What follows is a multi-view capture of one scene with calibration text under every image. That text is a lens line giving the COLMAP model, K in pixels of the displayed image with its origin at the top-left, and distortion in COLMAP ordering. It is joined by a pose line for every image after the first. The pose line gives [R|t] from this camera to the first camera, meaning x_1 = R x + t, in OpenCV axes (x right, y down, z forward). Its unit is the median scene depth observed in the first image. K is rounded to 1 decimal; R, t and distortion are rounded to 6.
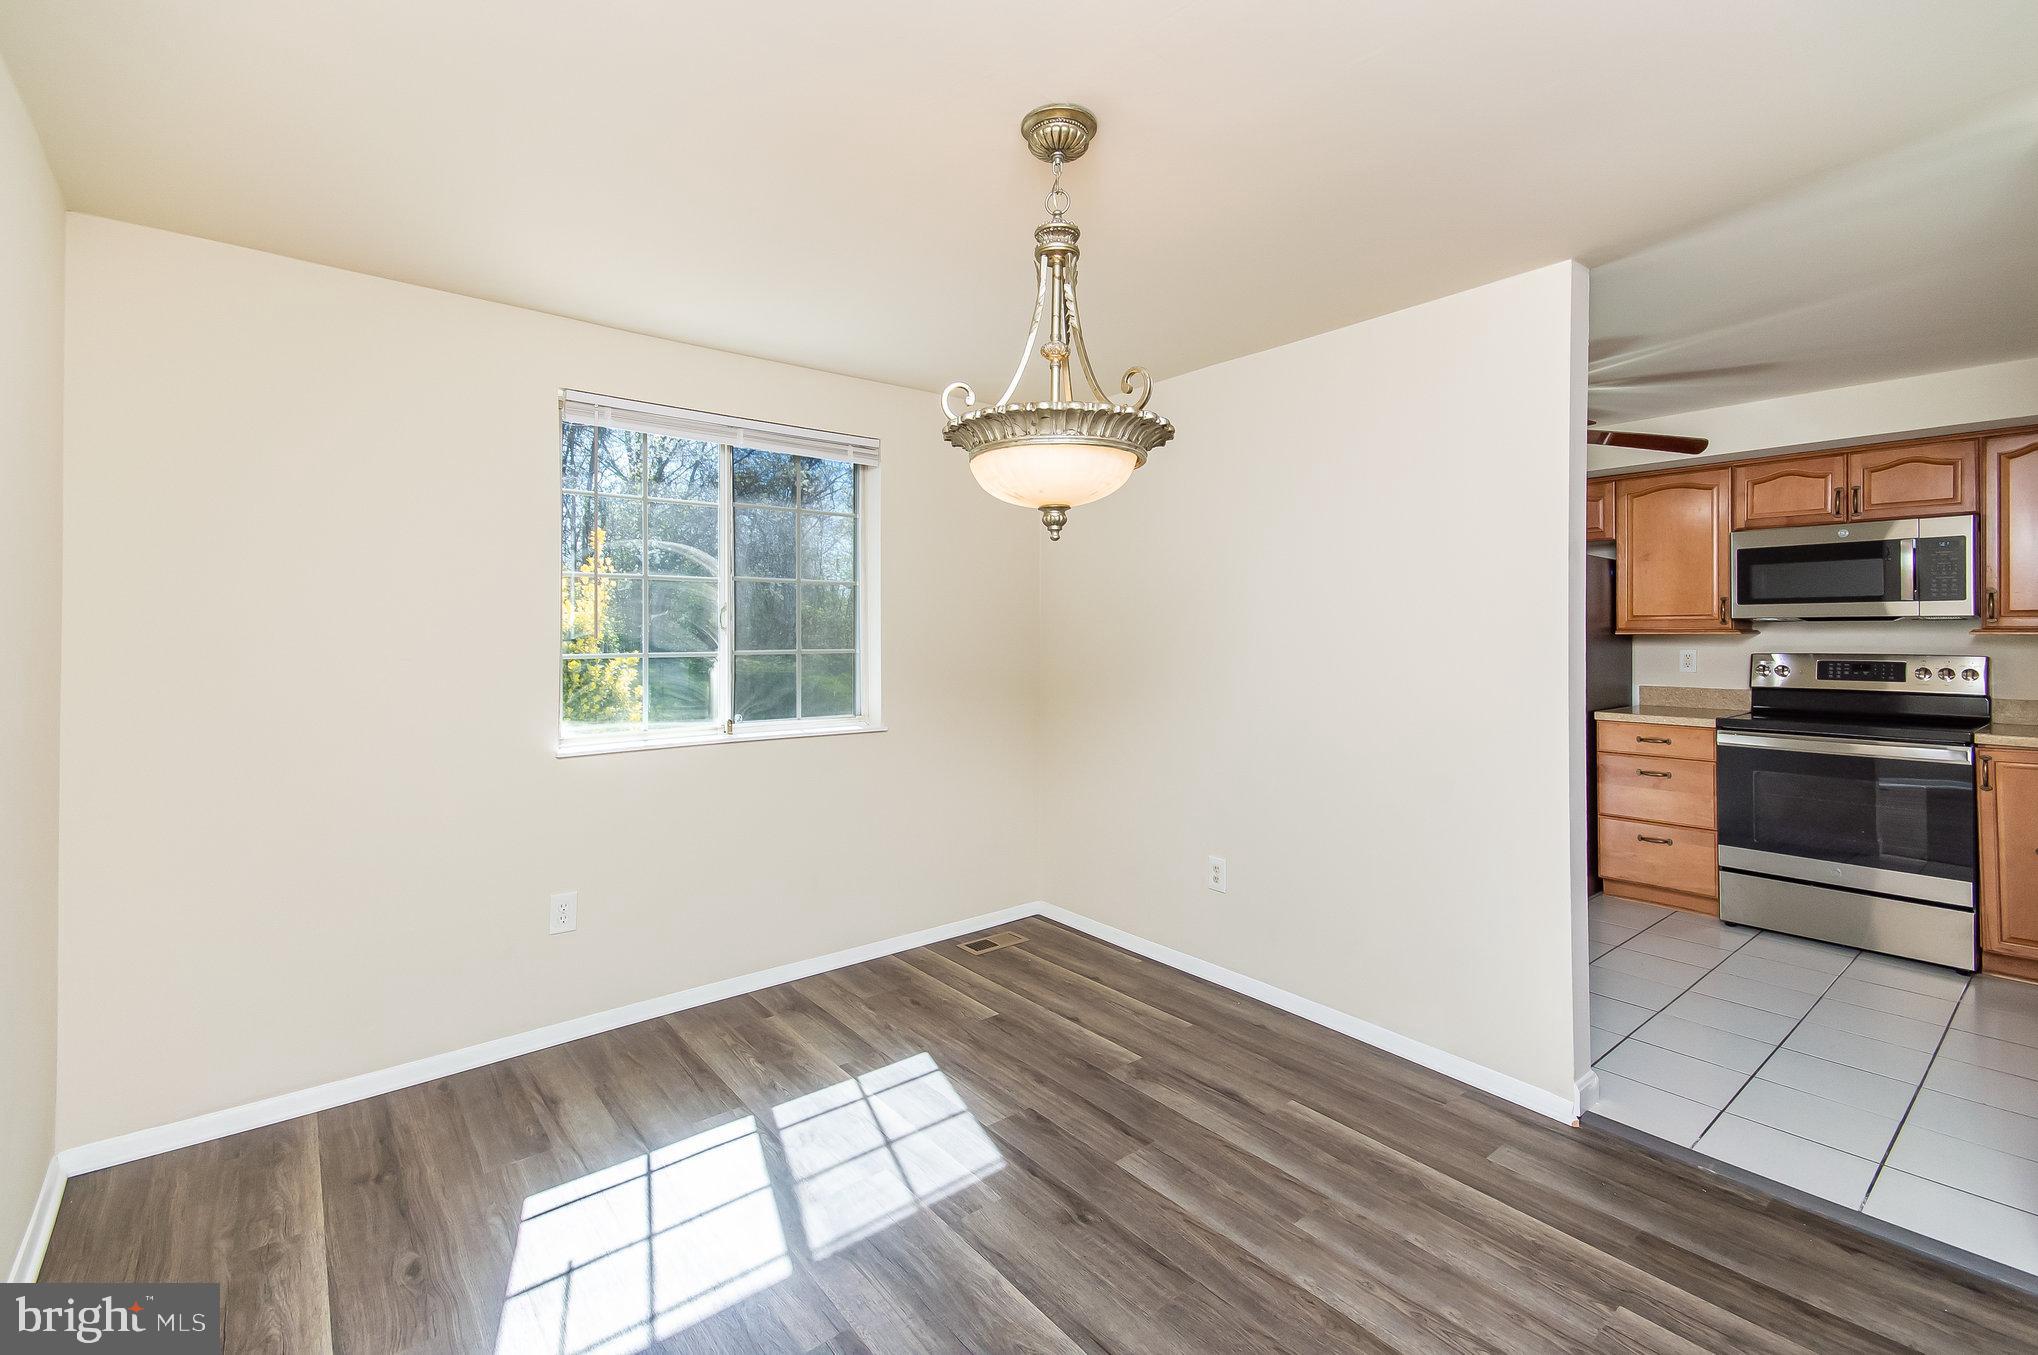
lens RADIAL K [[885.5, 0, 1015.2], [0, 885.5, 631.5], [0, 0, 1]] dist [0.025259, -0.001101]
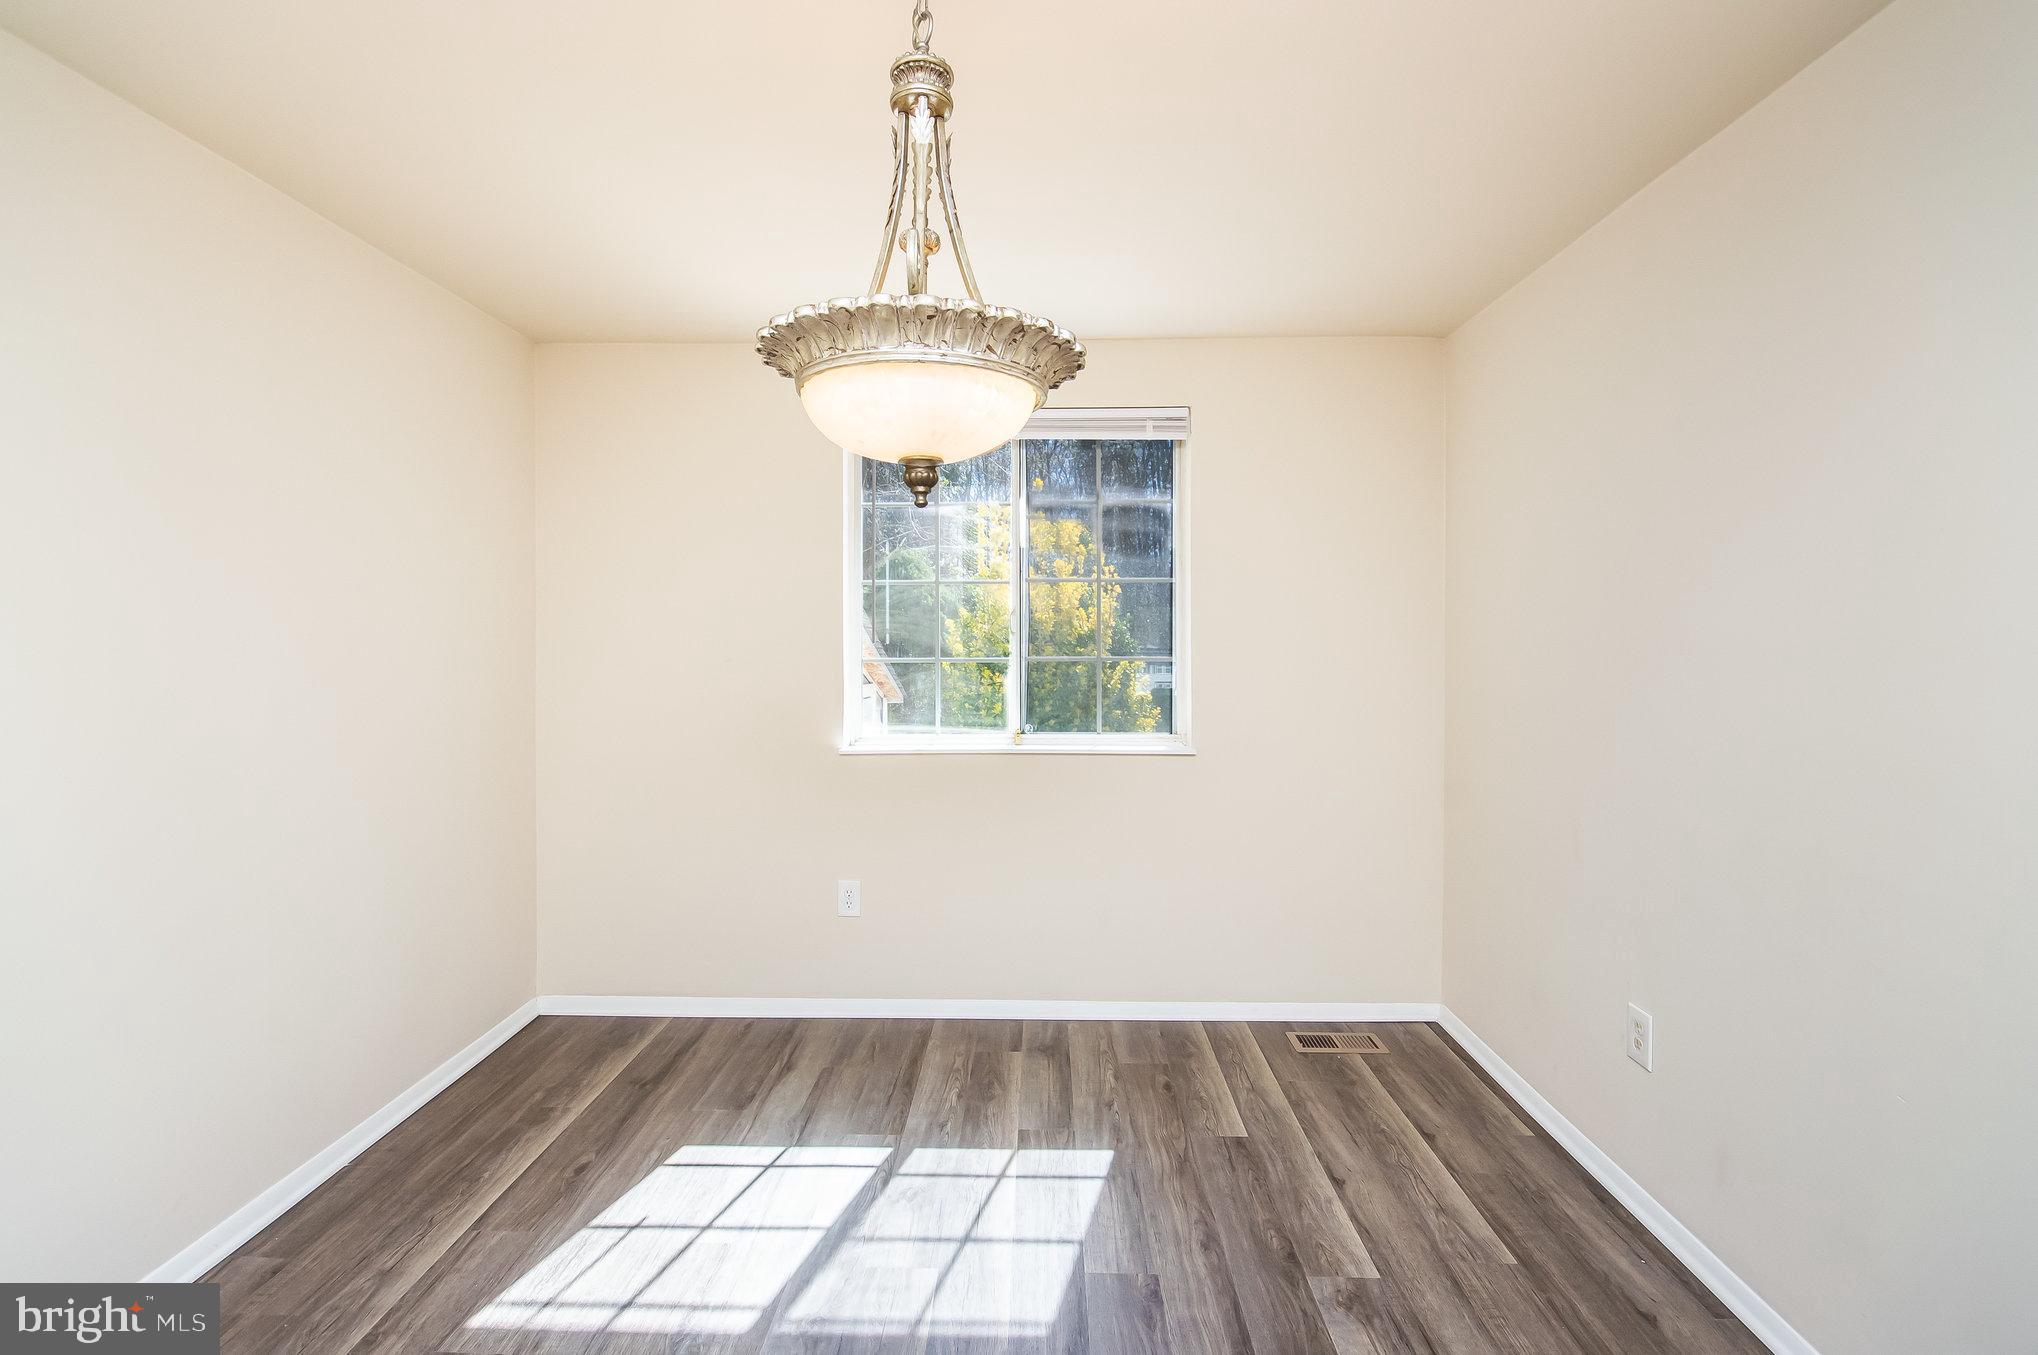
lens RADIAL K [[907.3, 0, 1019.9], [0, 907.3, 661.7], [0, 0, 1]] dist [0.003201, -0.000187]
pose [[0.761751, 0.016465, -0.647661, 0.383808], [0.000994, 0.999646, 0.026582, 0.000742], [0.647869, -0.020892, 0.761465, 0.332457]]
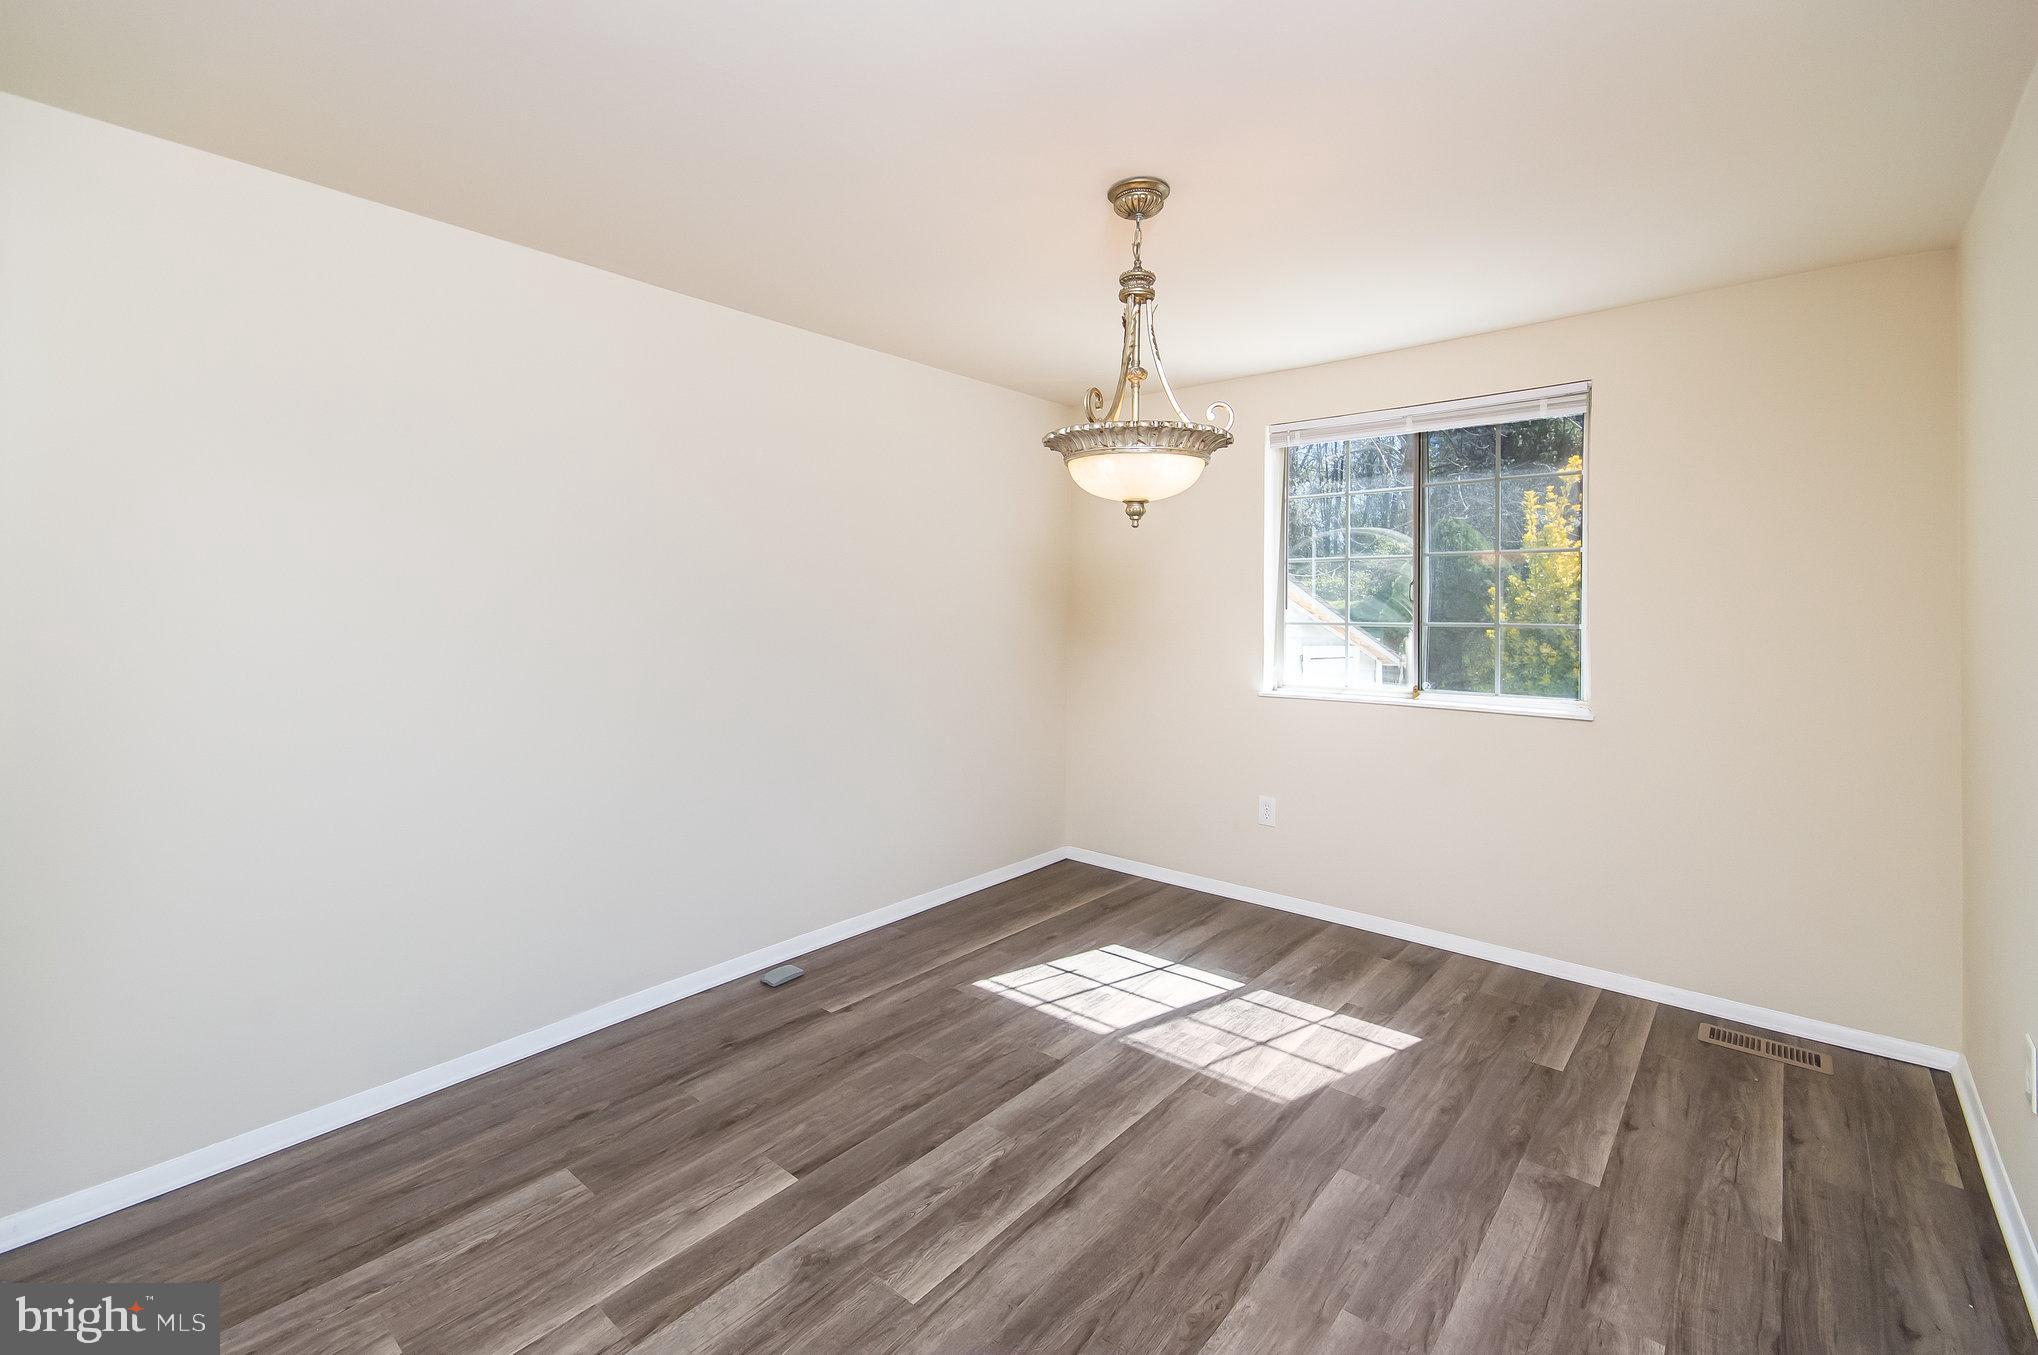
lens RADIAL K [[885.2, 0, 1013.5], [0, 885.2, 606.5], [0, 0, 1]] dist [0.024095, -0.000579]
pose [[0.178847, 0.002381, -0.983874, 0.814848], [-0.002530, 0.999995, 0.001960, 0.002408], [0.983874, 0.002139, 0.178852, 0.410822]]
